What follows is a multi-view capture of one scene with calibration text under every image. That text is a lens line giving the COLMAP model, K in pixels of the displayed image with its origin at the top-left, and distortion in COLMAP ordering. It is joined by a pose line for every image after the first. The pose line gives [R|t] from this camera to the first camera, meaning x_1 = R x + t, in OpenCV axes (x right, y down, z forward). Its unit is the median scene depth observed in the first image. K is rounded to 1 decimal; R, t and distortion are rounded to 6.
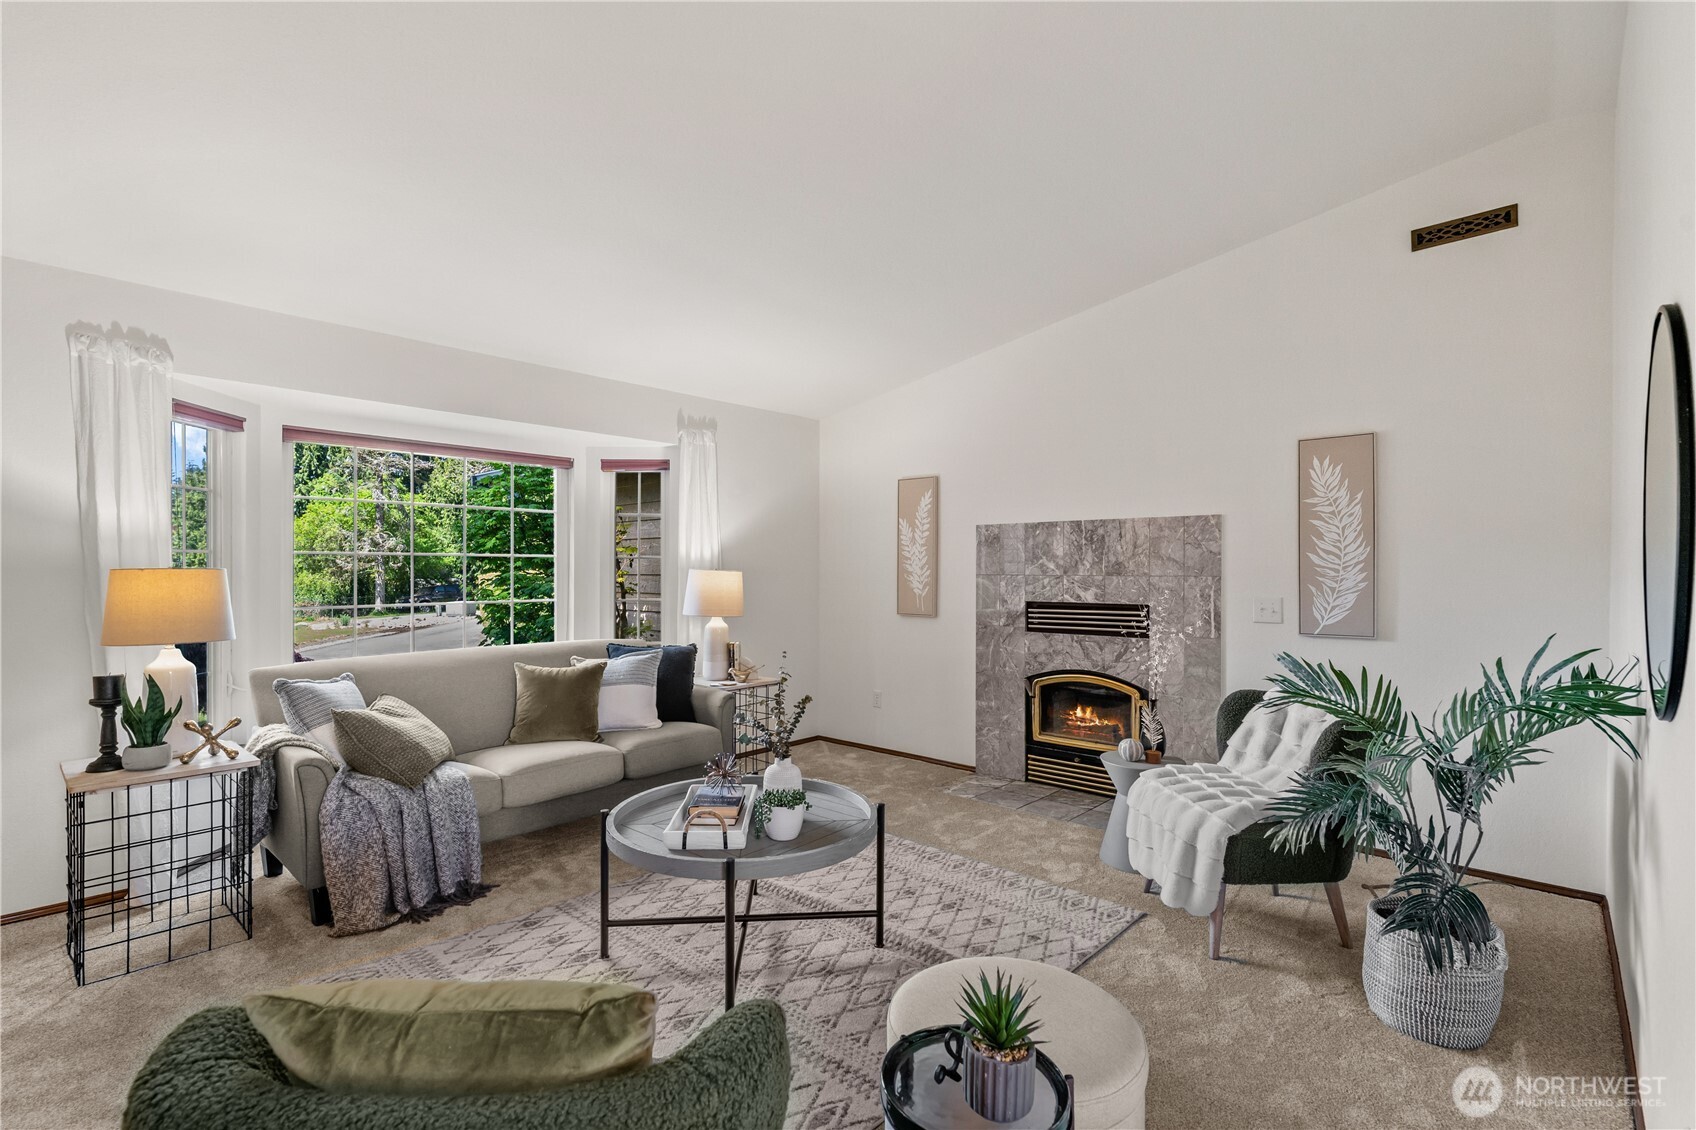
lens RADIAL K [[770.6, 0, 845.9], [0, 770.6, 572.9], [0, 0, 1]] dist [-0.011040, 0.003757]
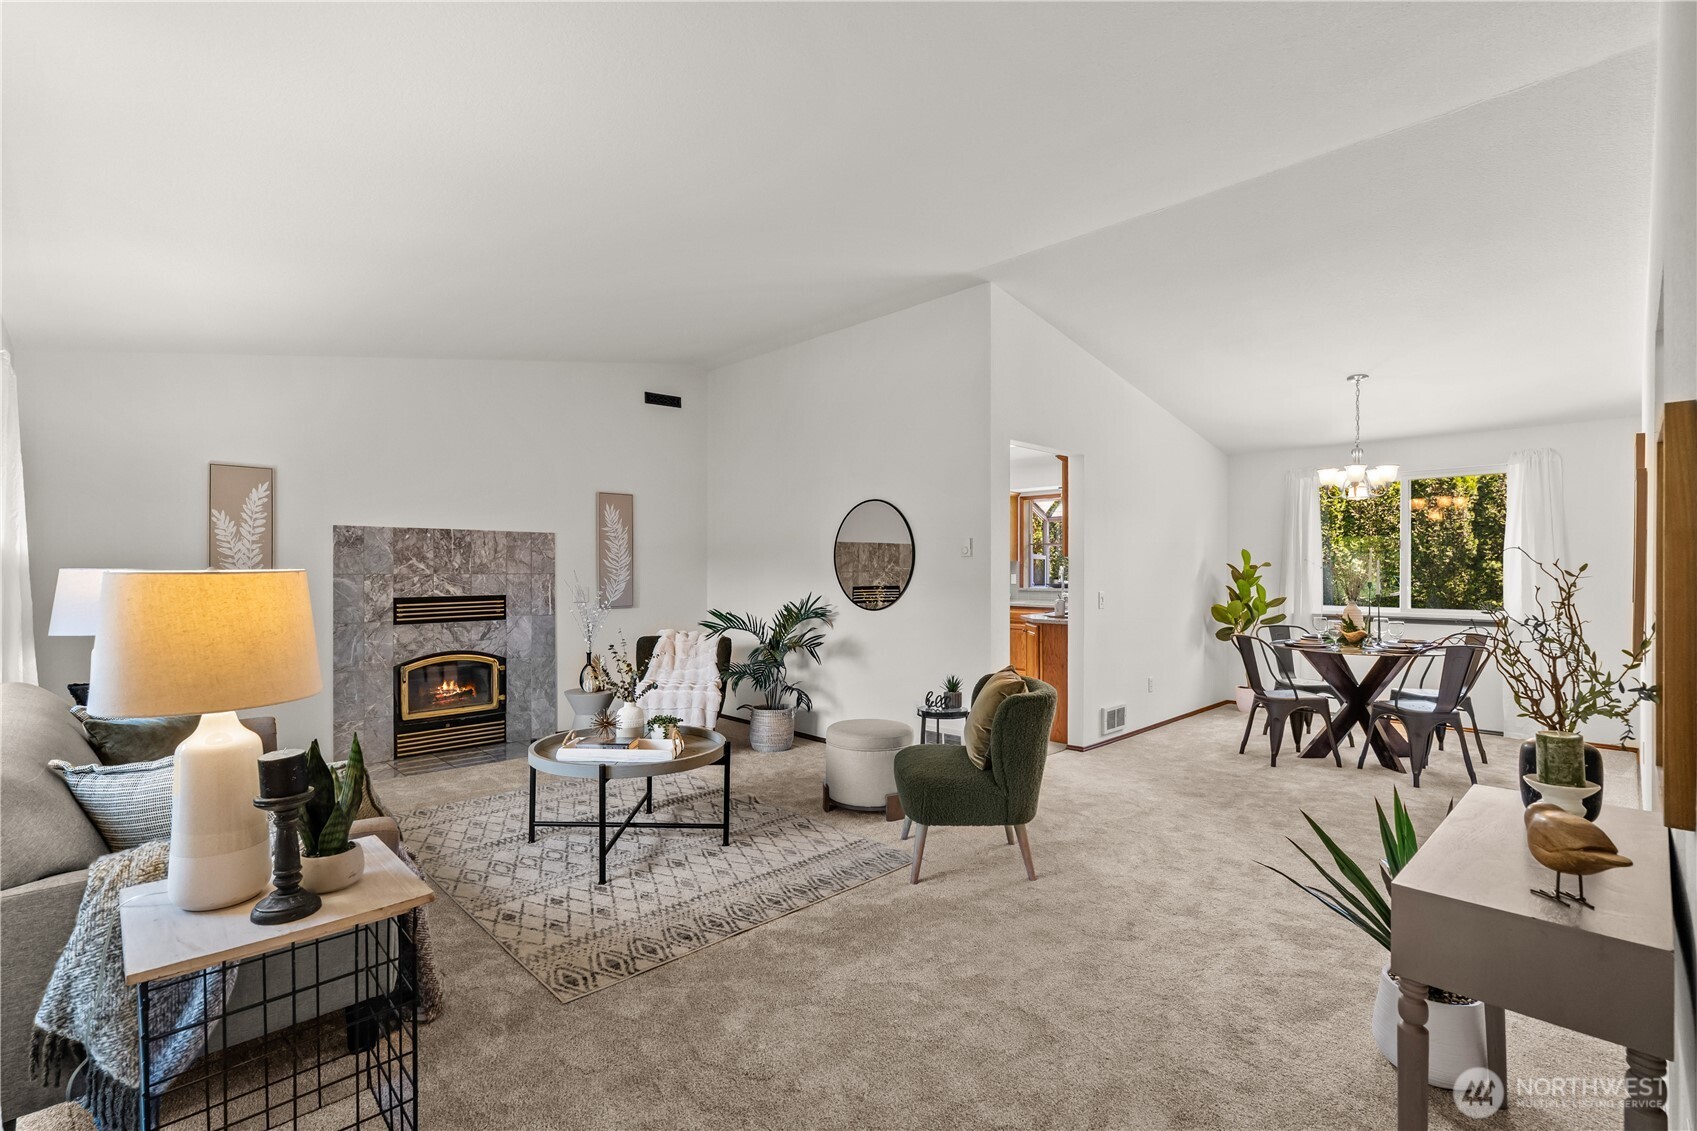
lens RADIAL K [[771.1, 0, 845.0], [0, 771.1, 567.4], [0, 0, 1]] dist [-0.011040, 0.003757]
pose [[0.053737, -0.002536, 0.998552, -1.084900], [-0.001354, 0.999996, 0.002612, -0.014067], [-0.998554, -0.001492, 0.053734, 0.375718]]
